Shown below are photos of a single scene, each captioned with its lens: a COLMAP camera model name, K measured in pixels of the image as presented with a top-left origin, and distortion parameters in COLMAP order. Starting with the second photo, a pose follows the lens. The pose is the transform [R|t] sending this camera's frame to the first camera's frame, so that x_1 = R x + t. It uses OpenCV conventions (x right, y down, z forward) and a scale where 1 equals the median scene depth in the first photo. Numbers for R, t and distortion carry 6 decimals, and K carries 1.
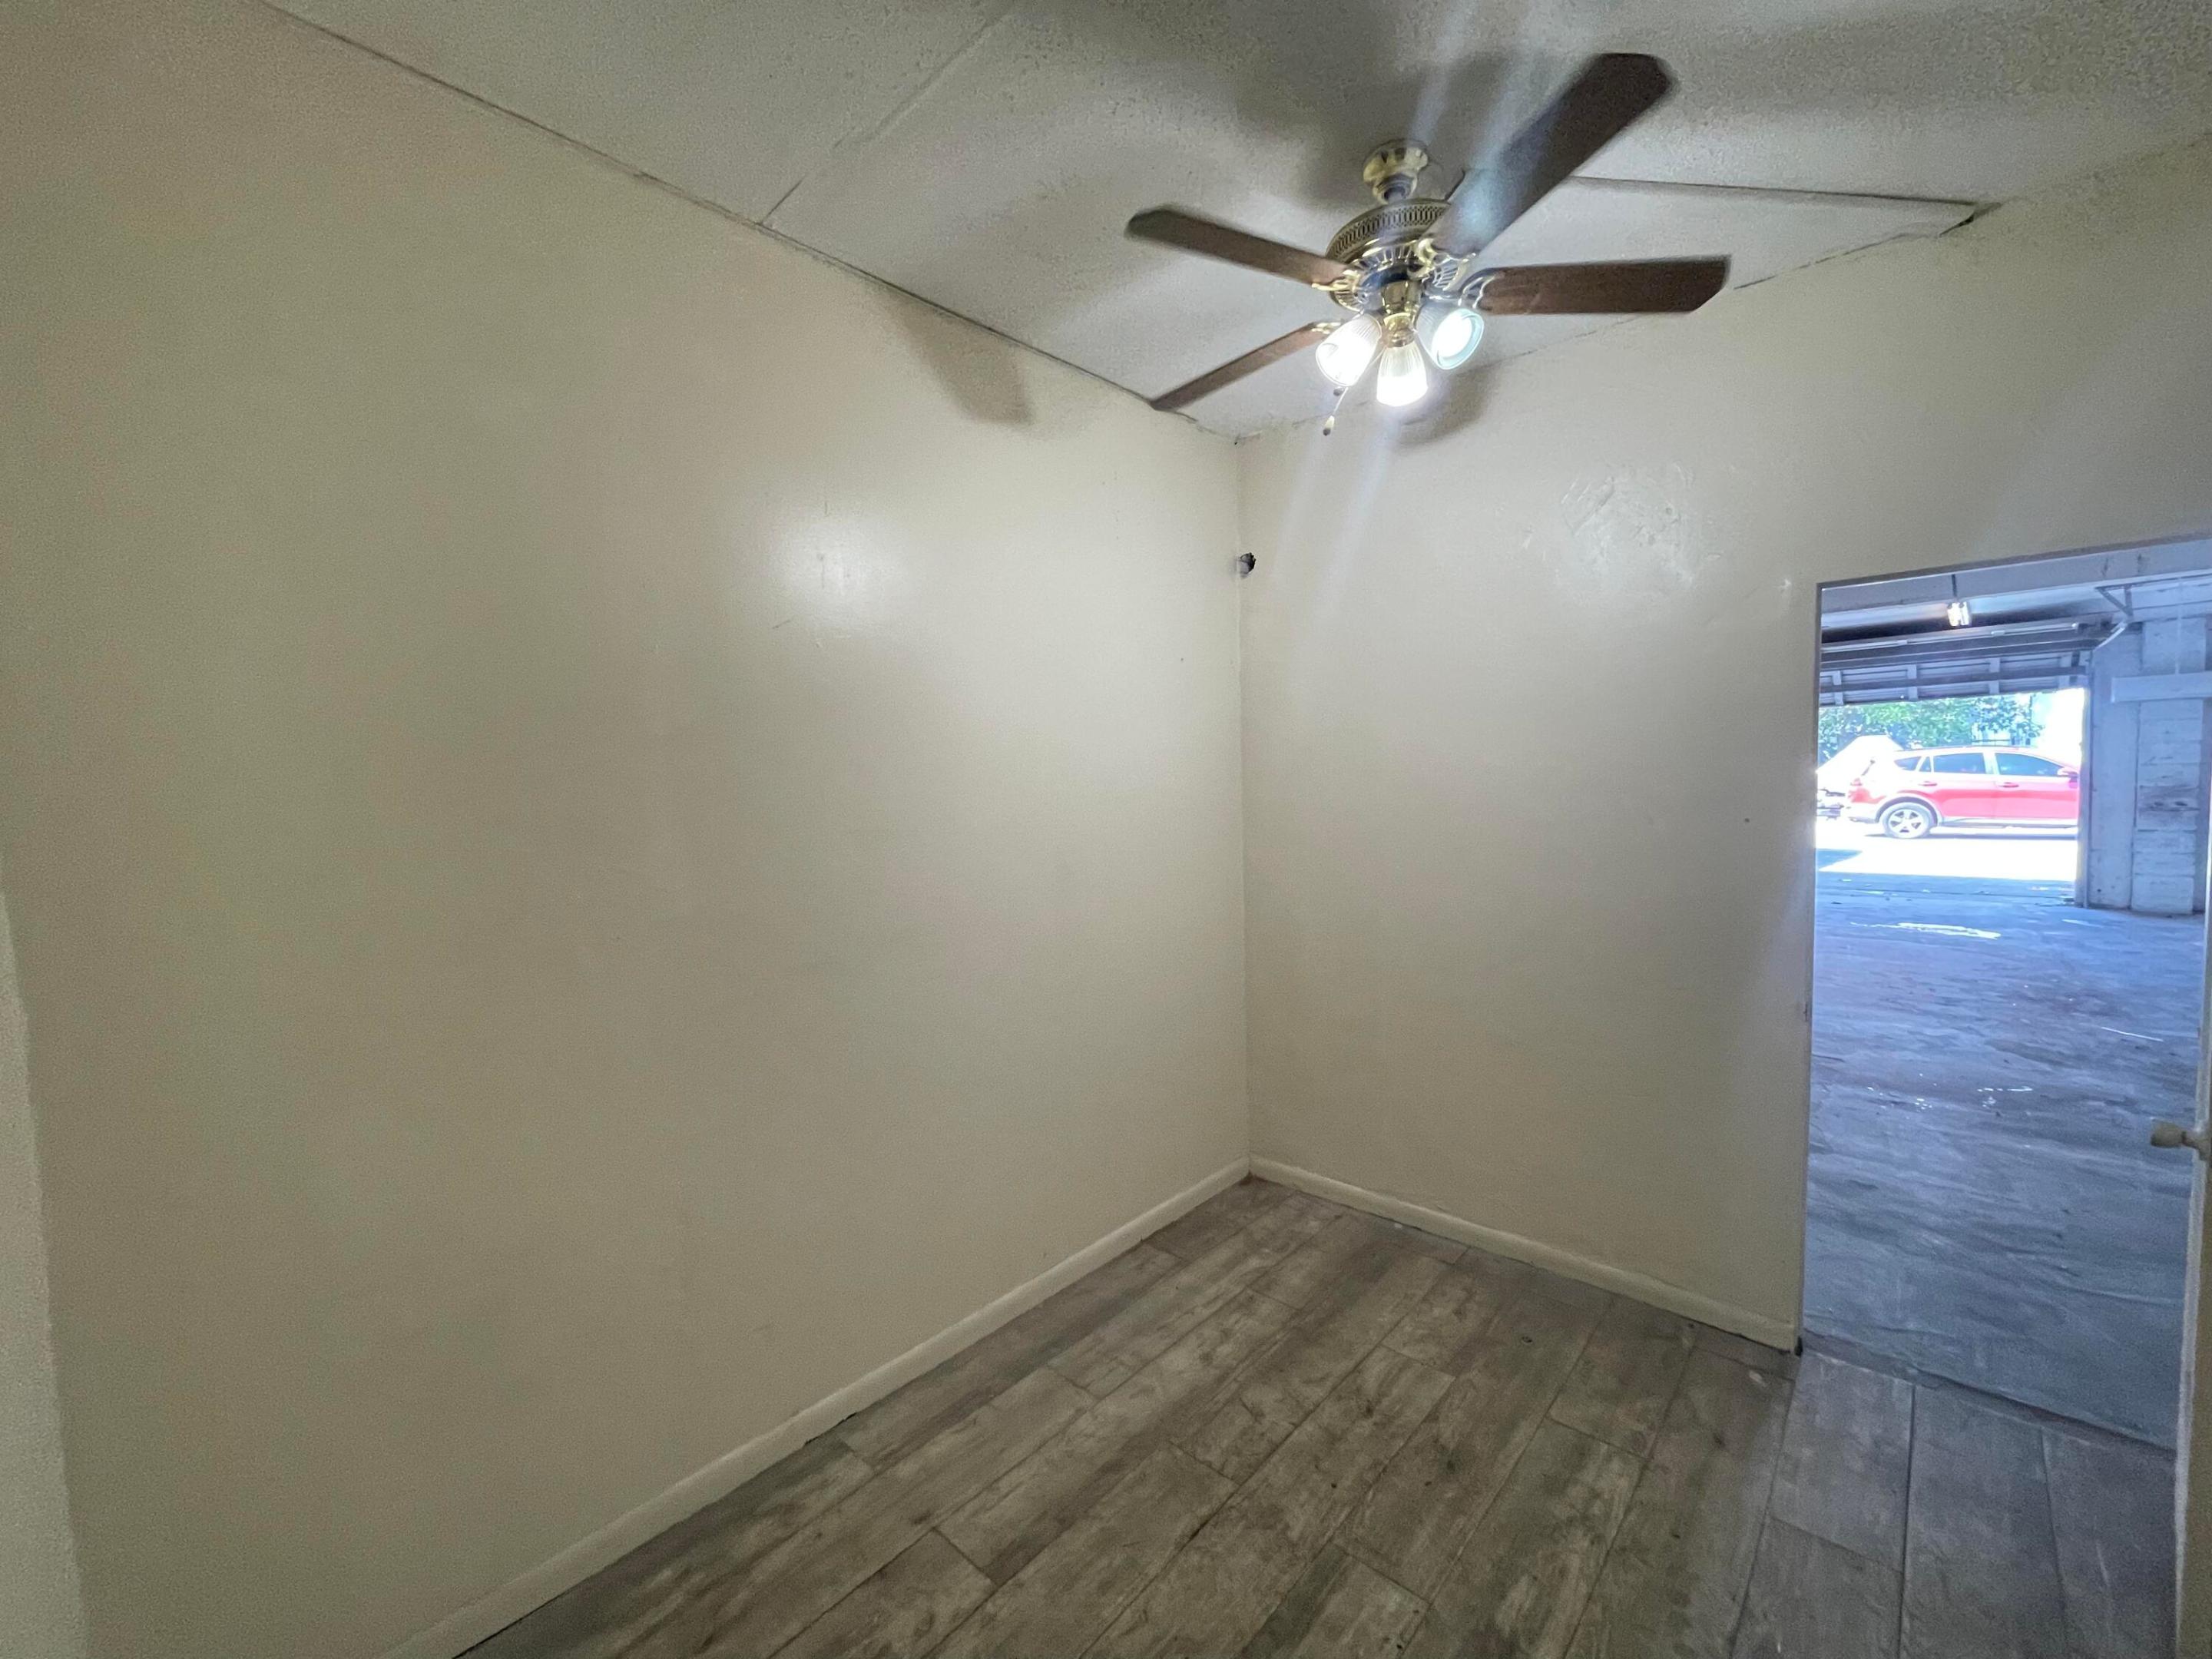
lens RADIAL K [[892.9, 0, 1108.8], [0, 892.9, 831.0], [0, 0, 1]] dist [-0.003708, -0.000505]
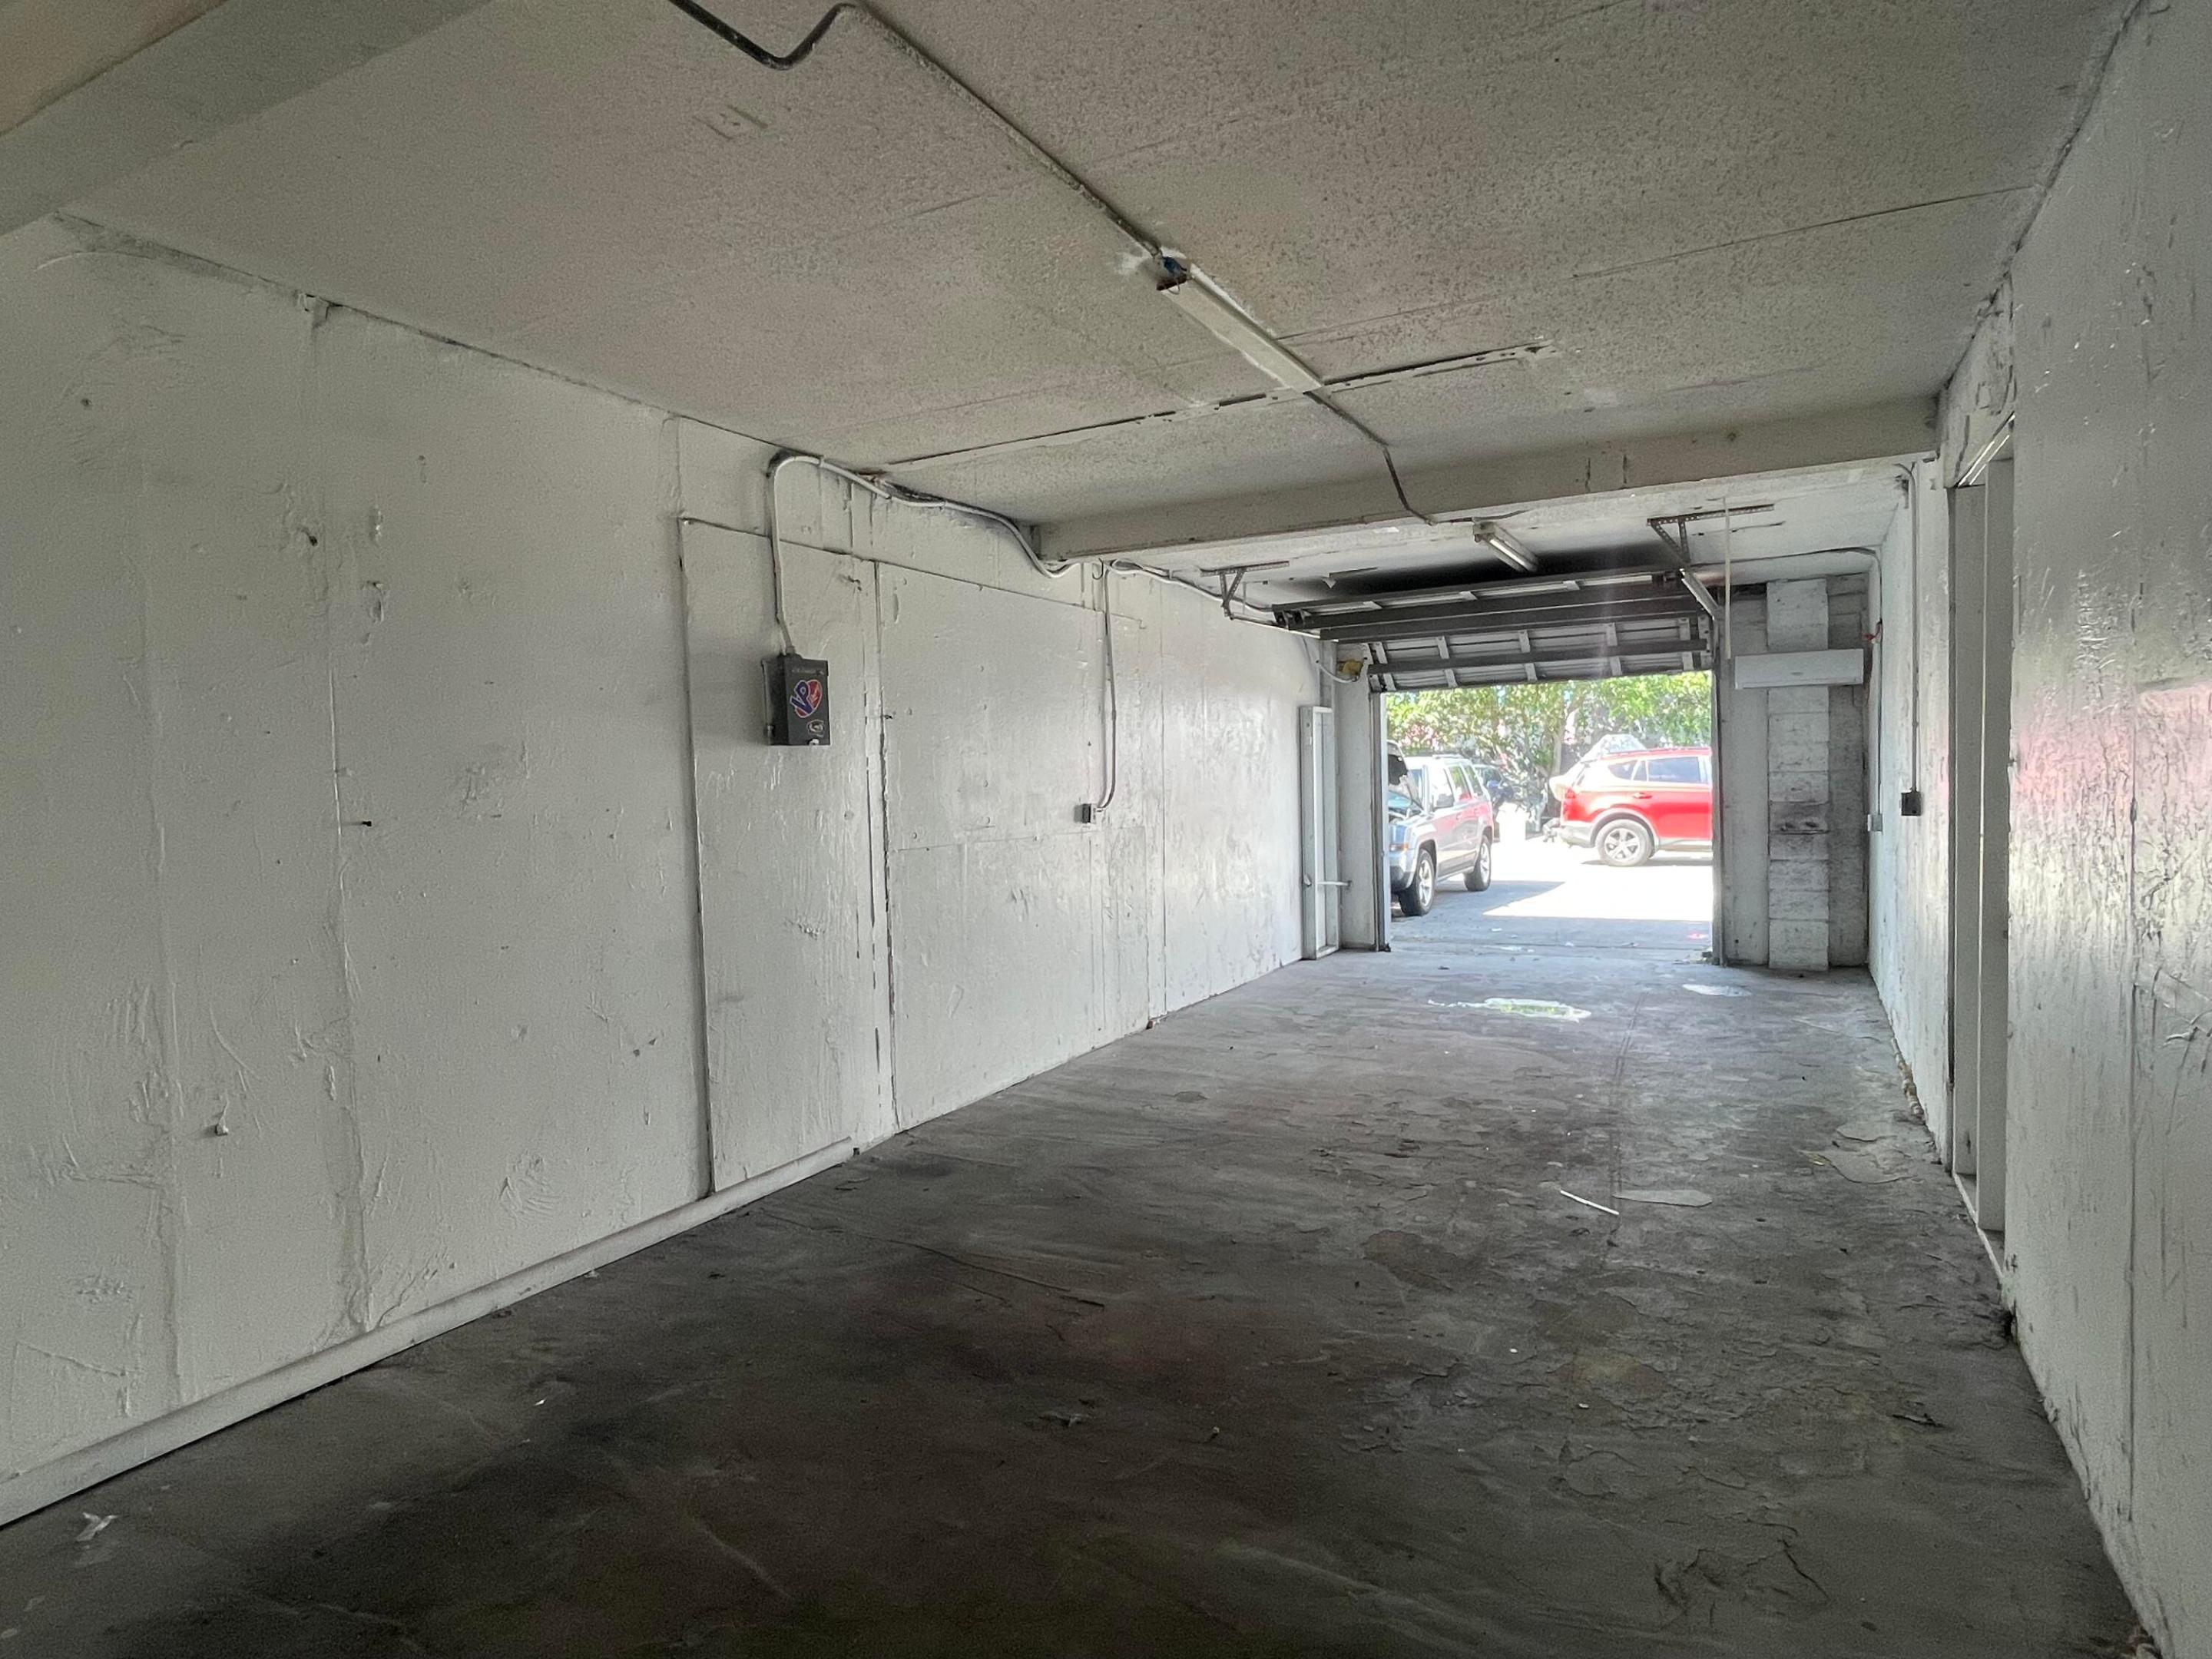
lens RADIAL K [[1228.2, 0, 1105.4], [0, 1228.2, 830.7], [0, 0, 1]] dist [-0.041241, -0.003755]
pose [[0.969125, -0.008479, 0.246425, 0.357774], [0.014026, 0.999686, -0.020763, -0.012317], [-0.246172, 0.023578, 0.968939, 0.143968]]
